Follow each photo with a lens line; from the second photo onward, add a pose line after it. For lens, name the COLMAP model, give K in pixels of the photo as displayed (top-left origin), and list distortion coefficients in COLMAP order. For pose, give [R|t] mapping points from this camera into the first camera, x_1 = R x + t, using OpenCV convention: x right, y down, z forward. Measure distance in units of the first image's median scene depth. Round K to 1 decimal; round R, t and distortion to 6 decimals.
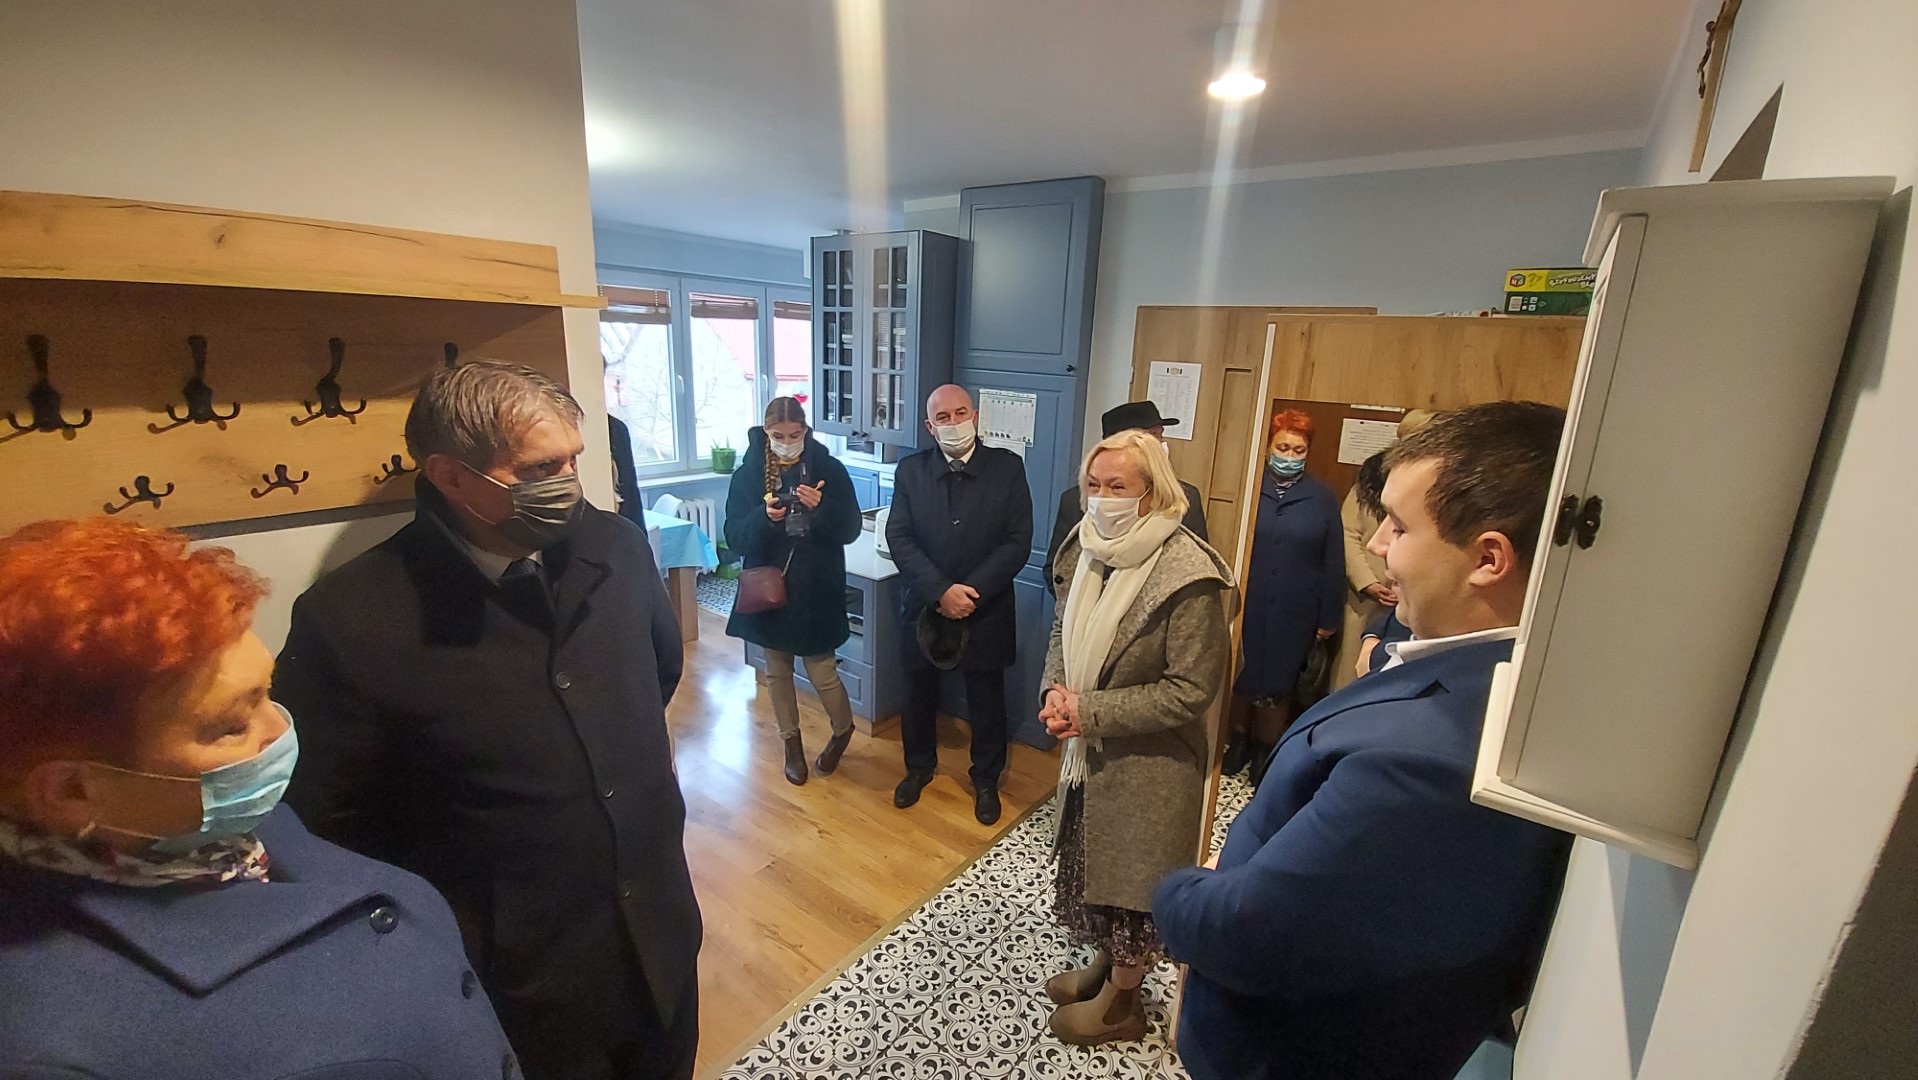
lens RADIAL K [[759.5, 0, 959.0], [0, 759.5, 540.0], [0, 0, 1]] dist [0.027282, -0.006891]
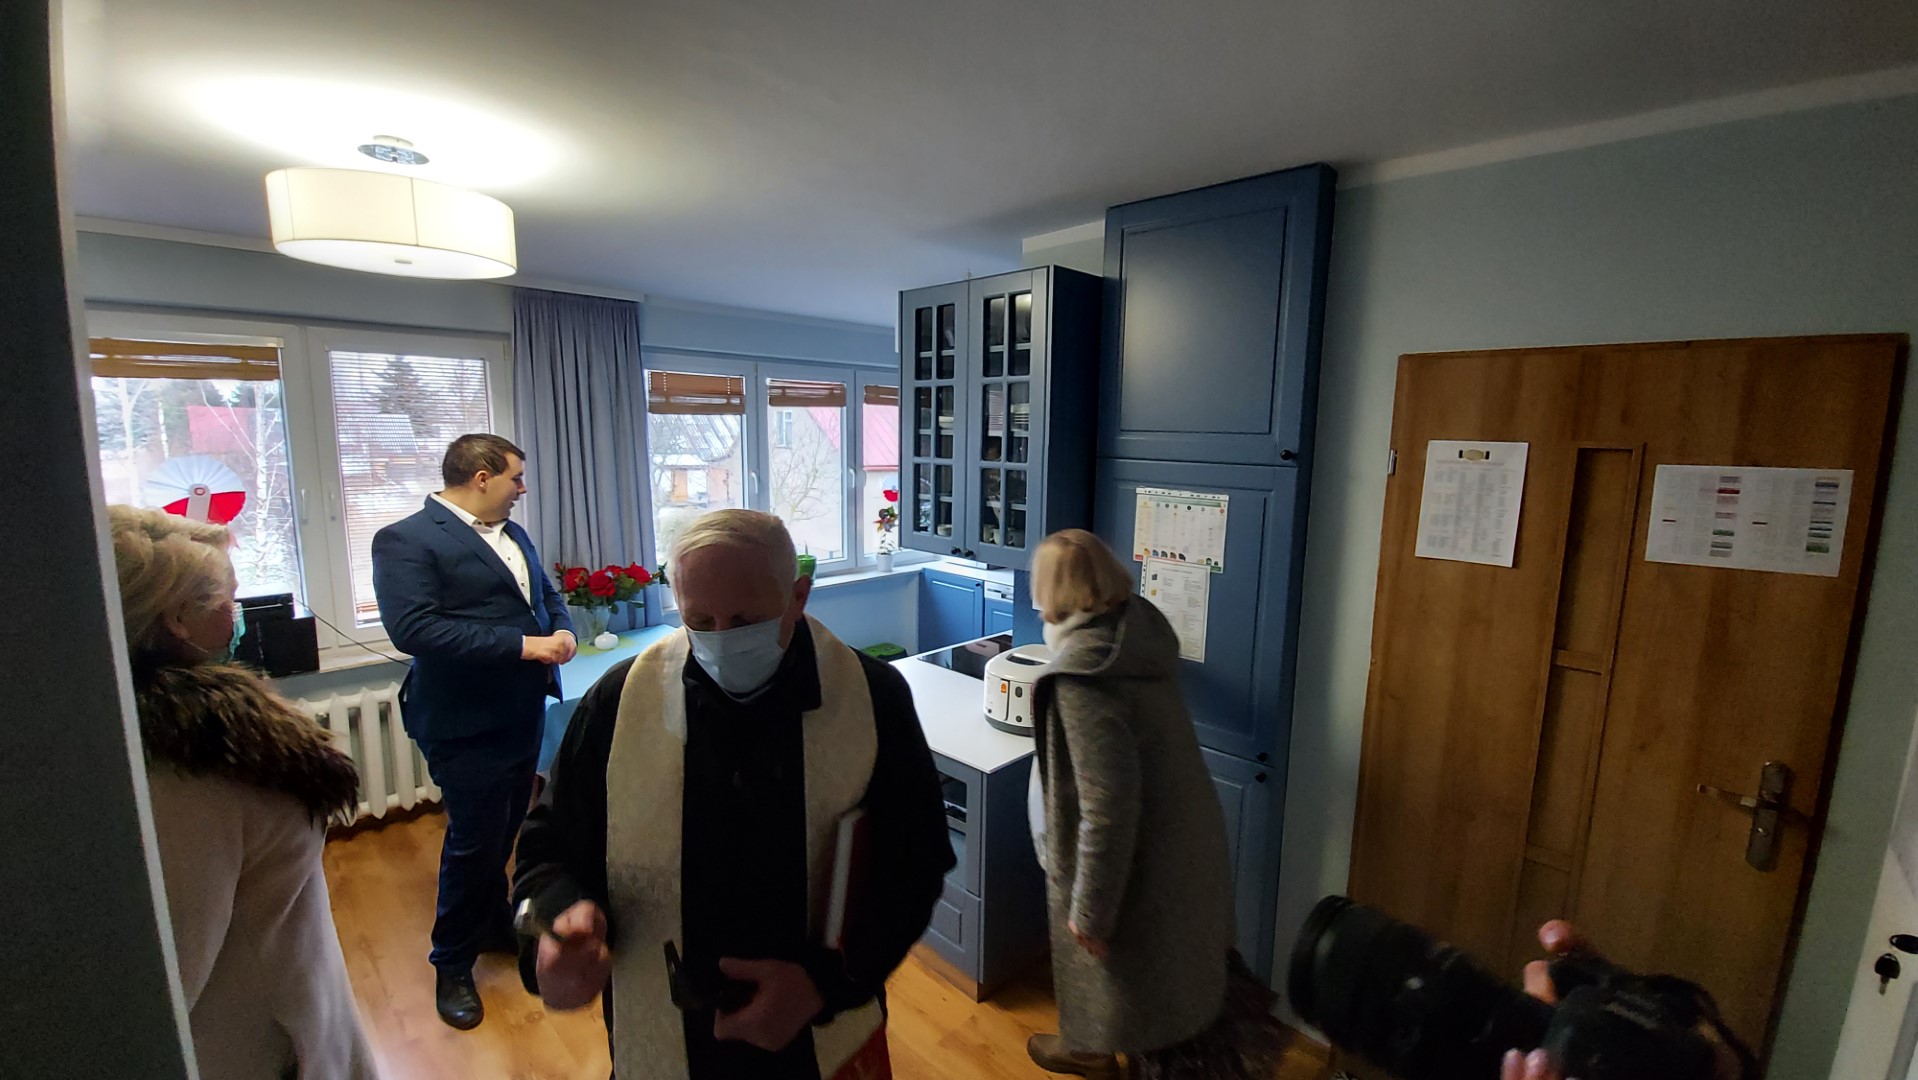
lens RADIAL K [[773.1, 0, 967.3], [0, 773.1, 545.9], [0, 0, 1]] dist [-0.002264, -0.007541]
pose [[0.992902, -0.009312, -0.118574, -0.040184], [-0.003178, 0.994497, -0.104718, -0.068855], [0.118897, 0.104352, 0.987408, 0.283332]]
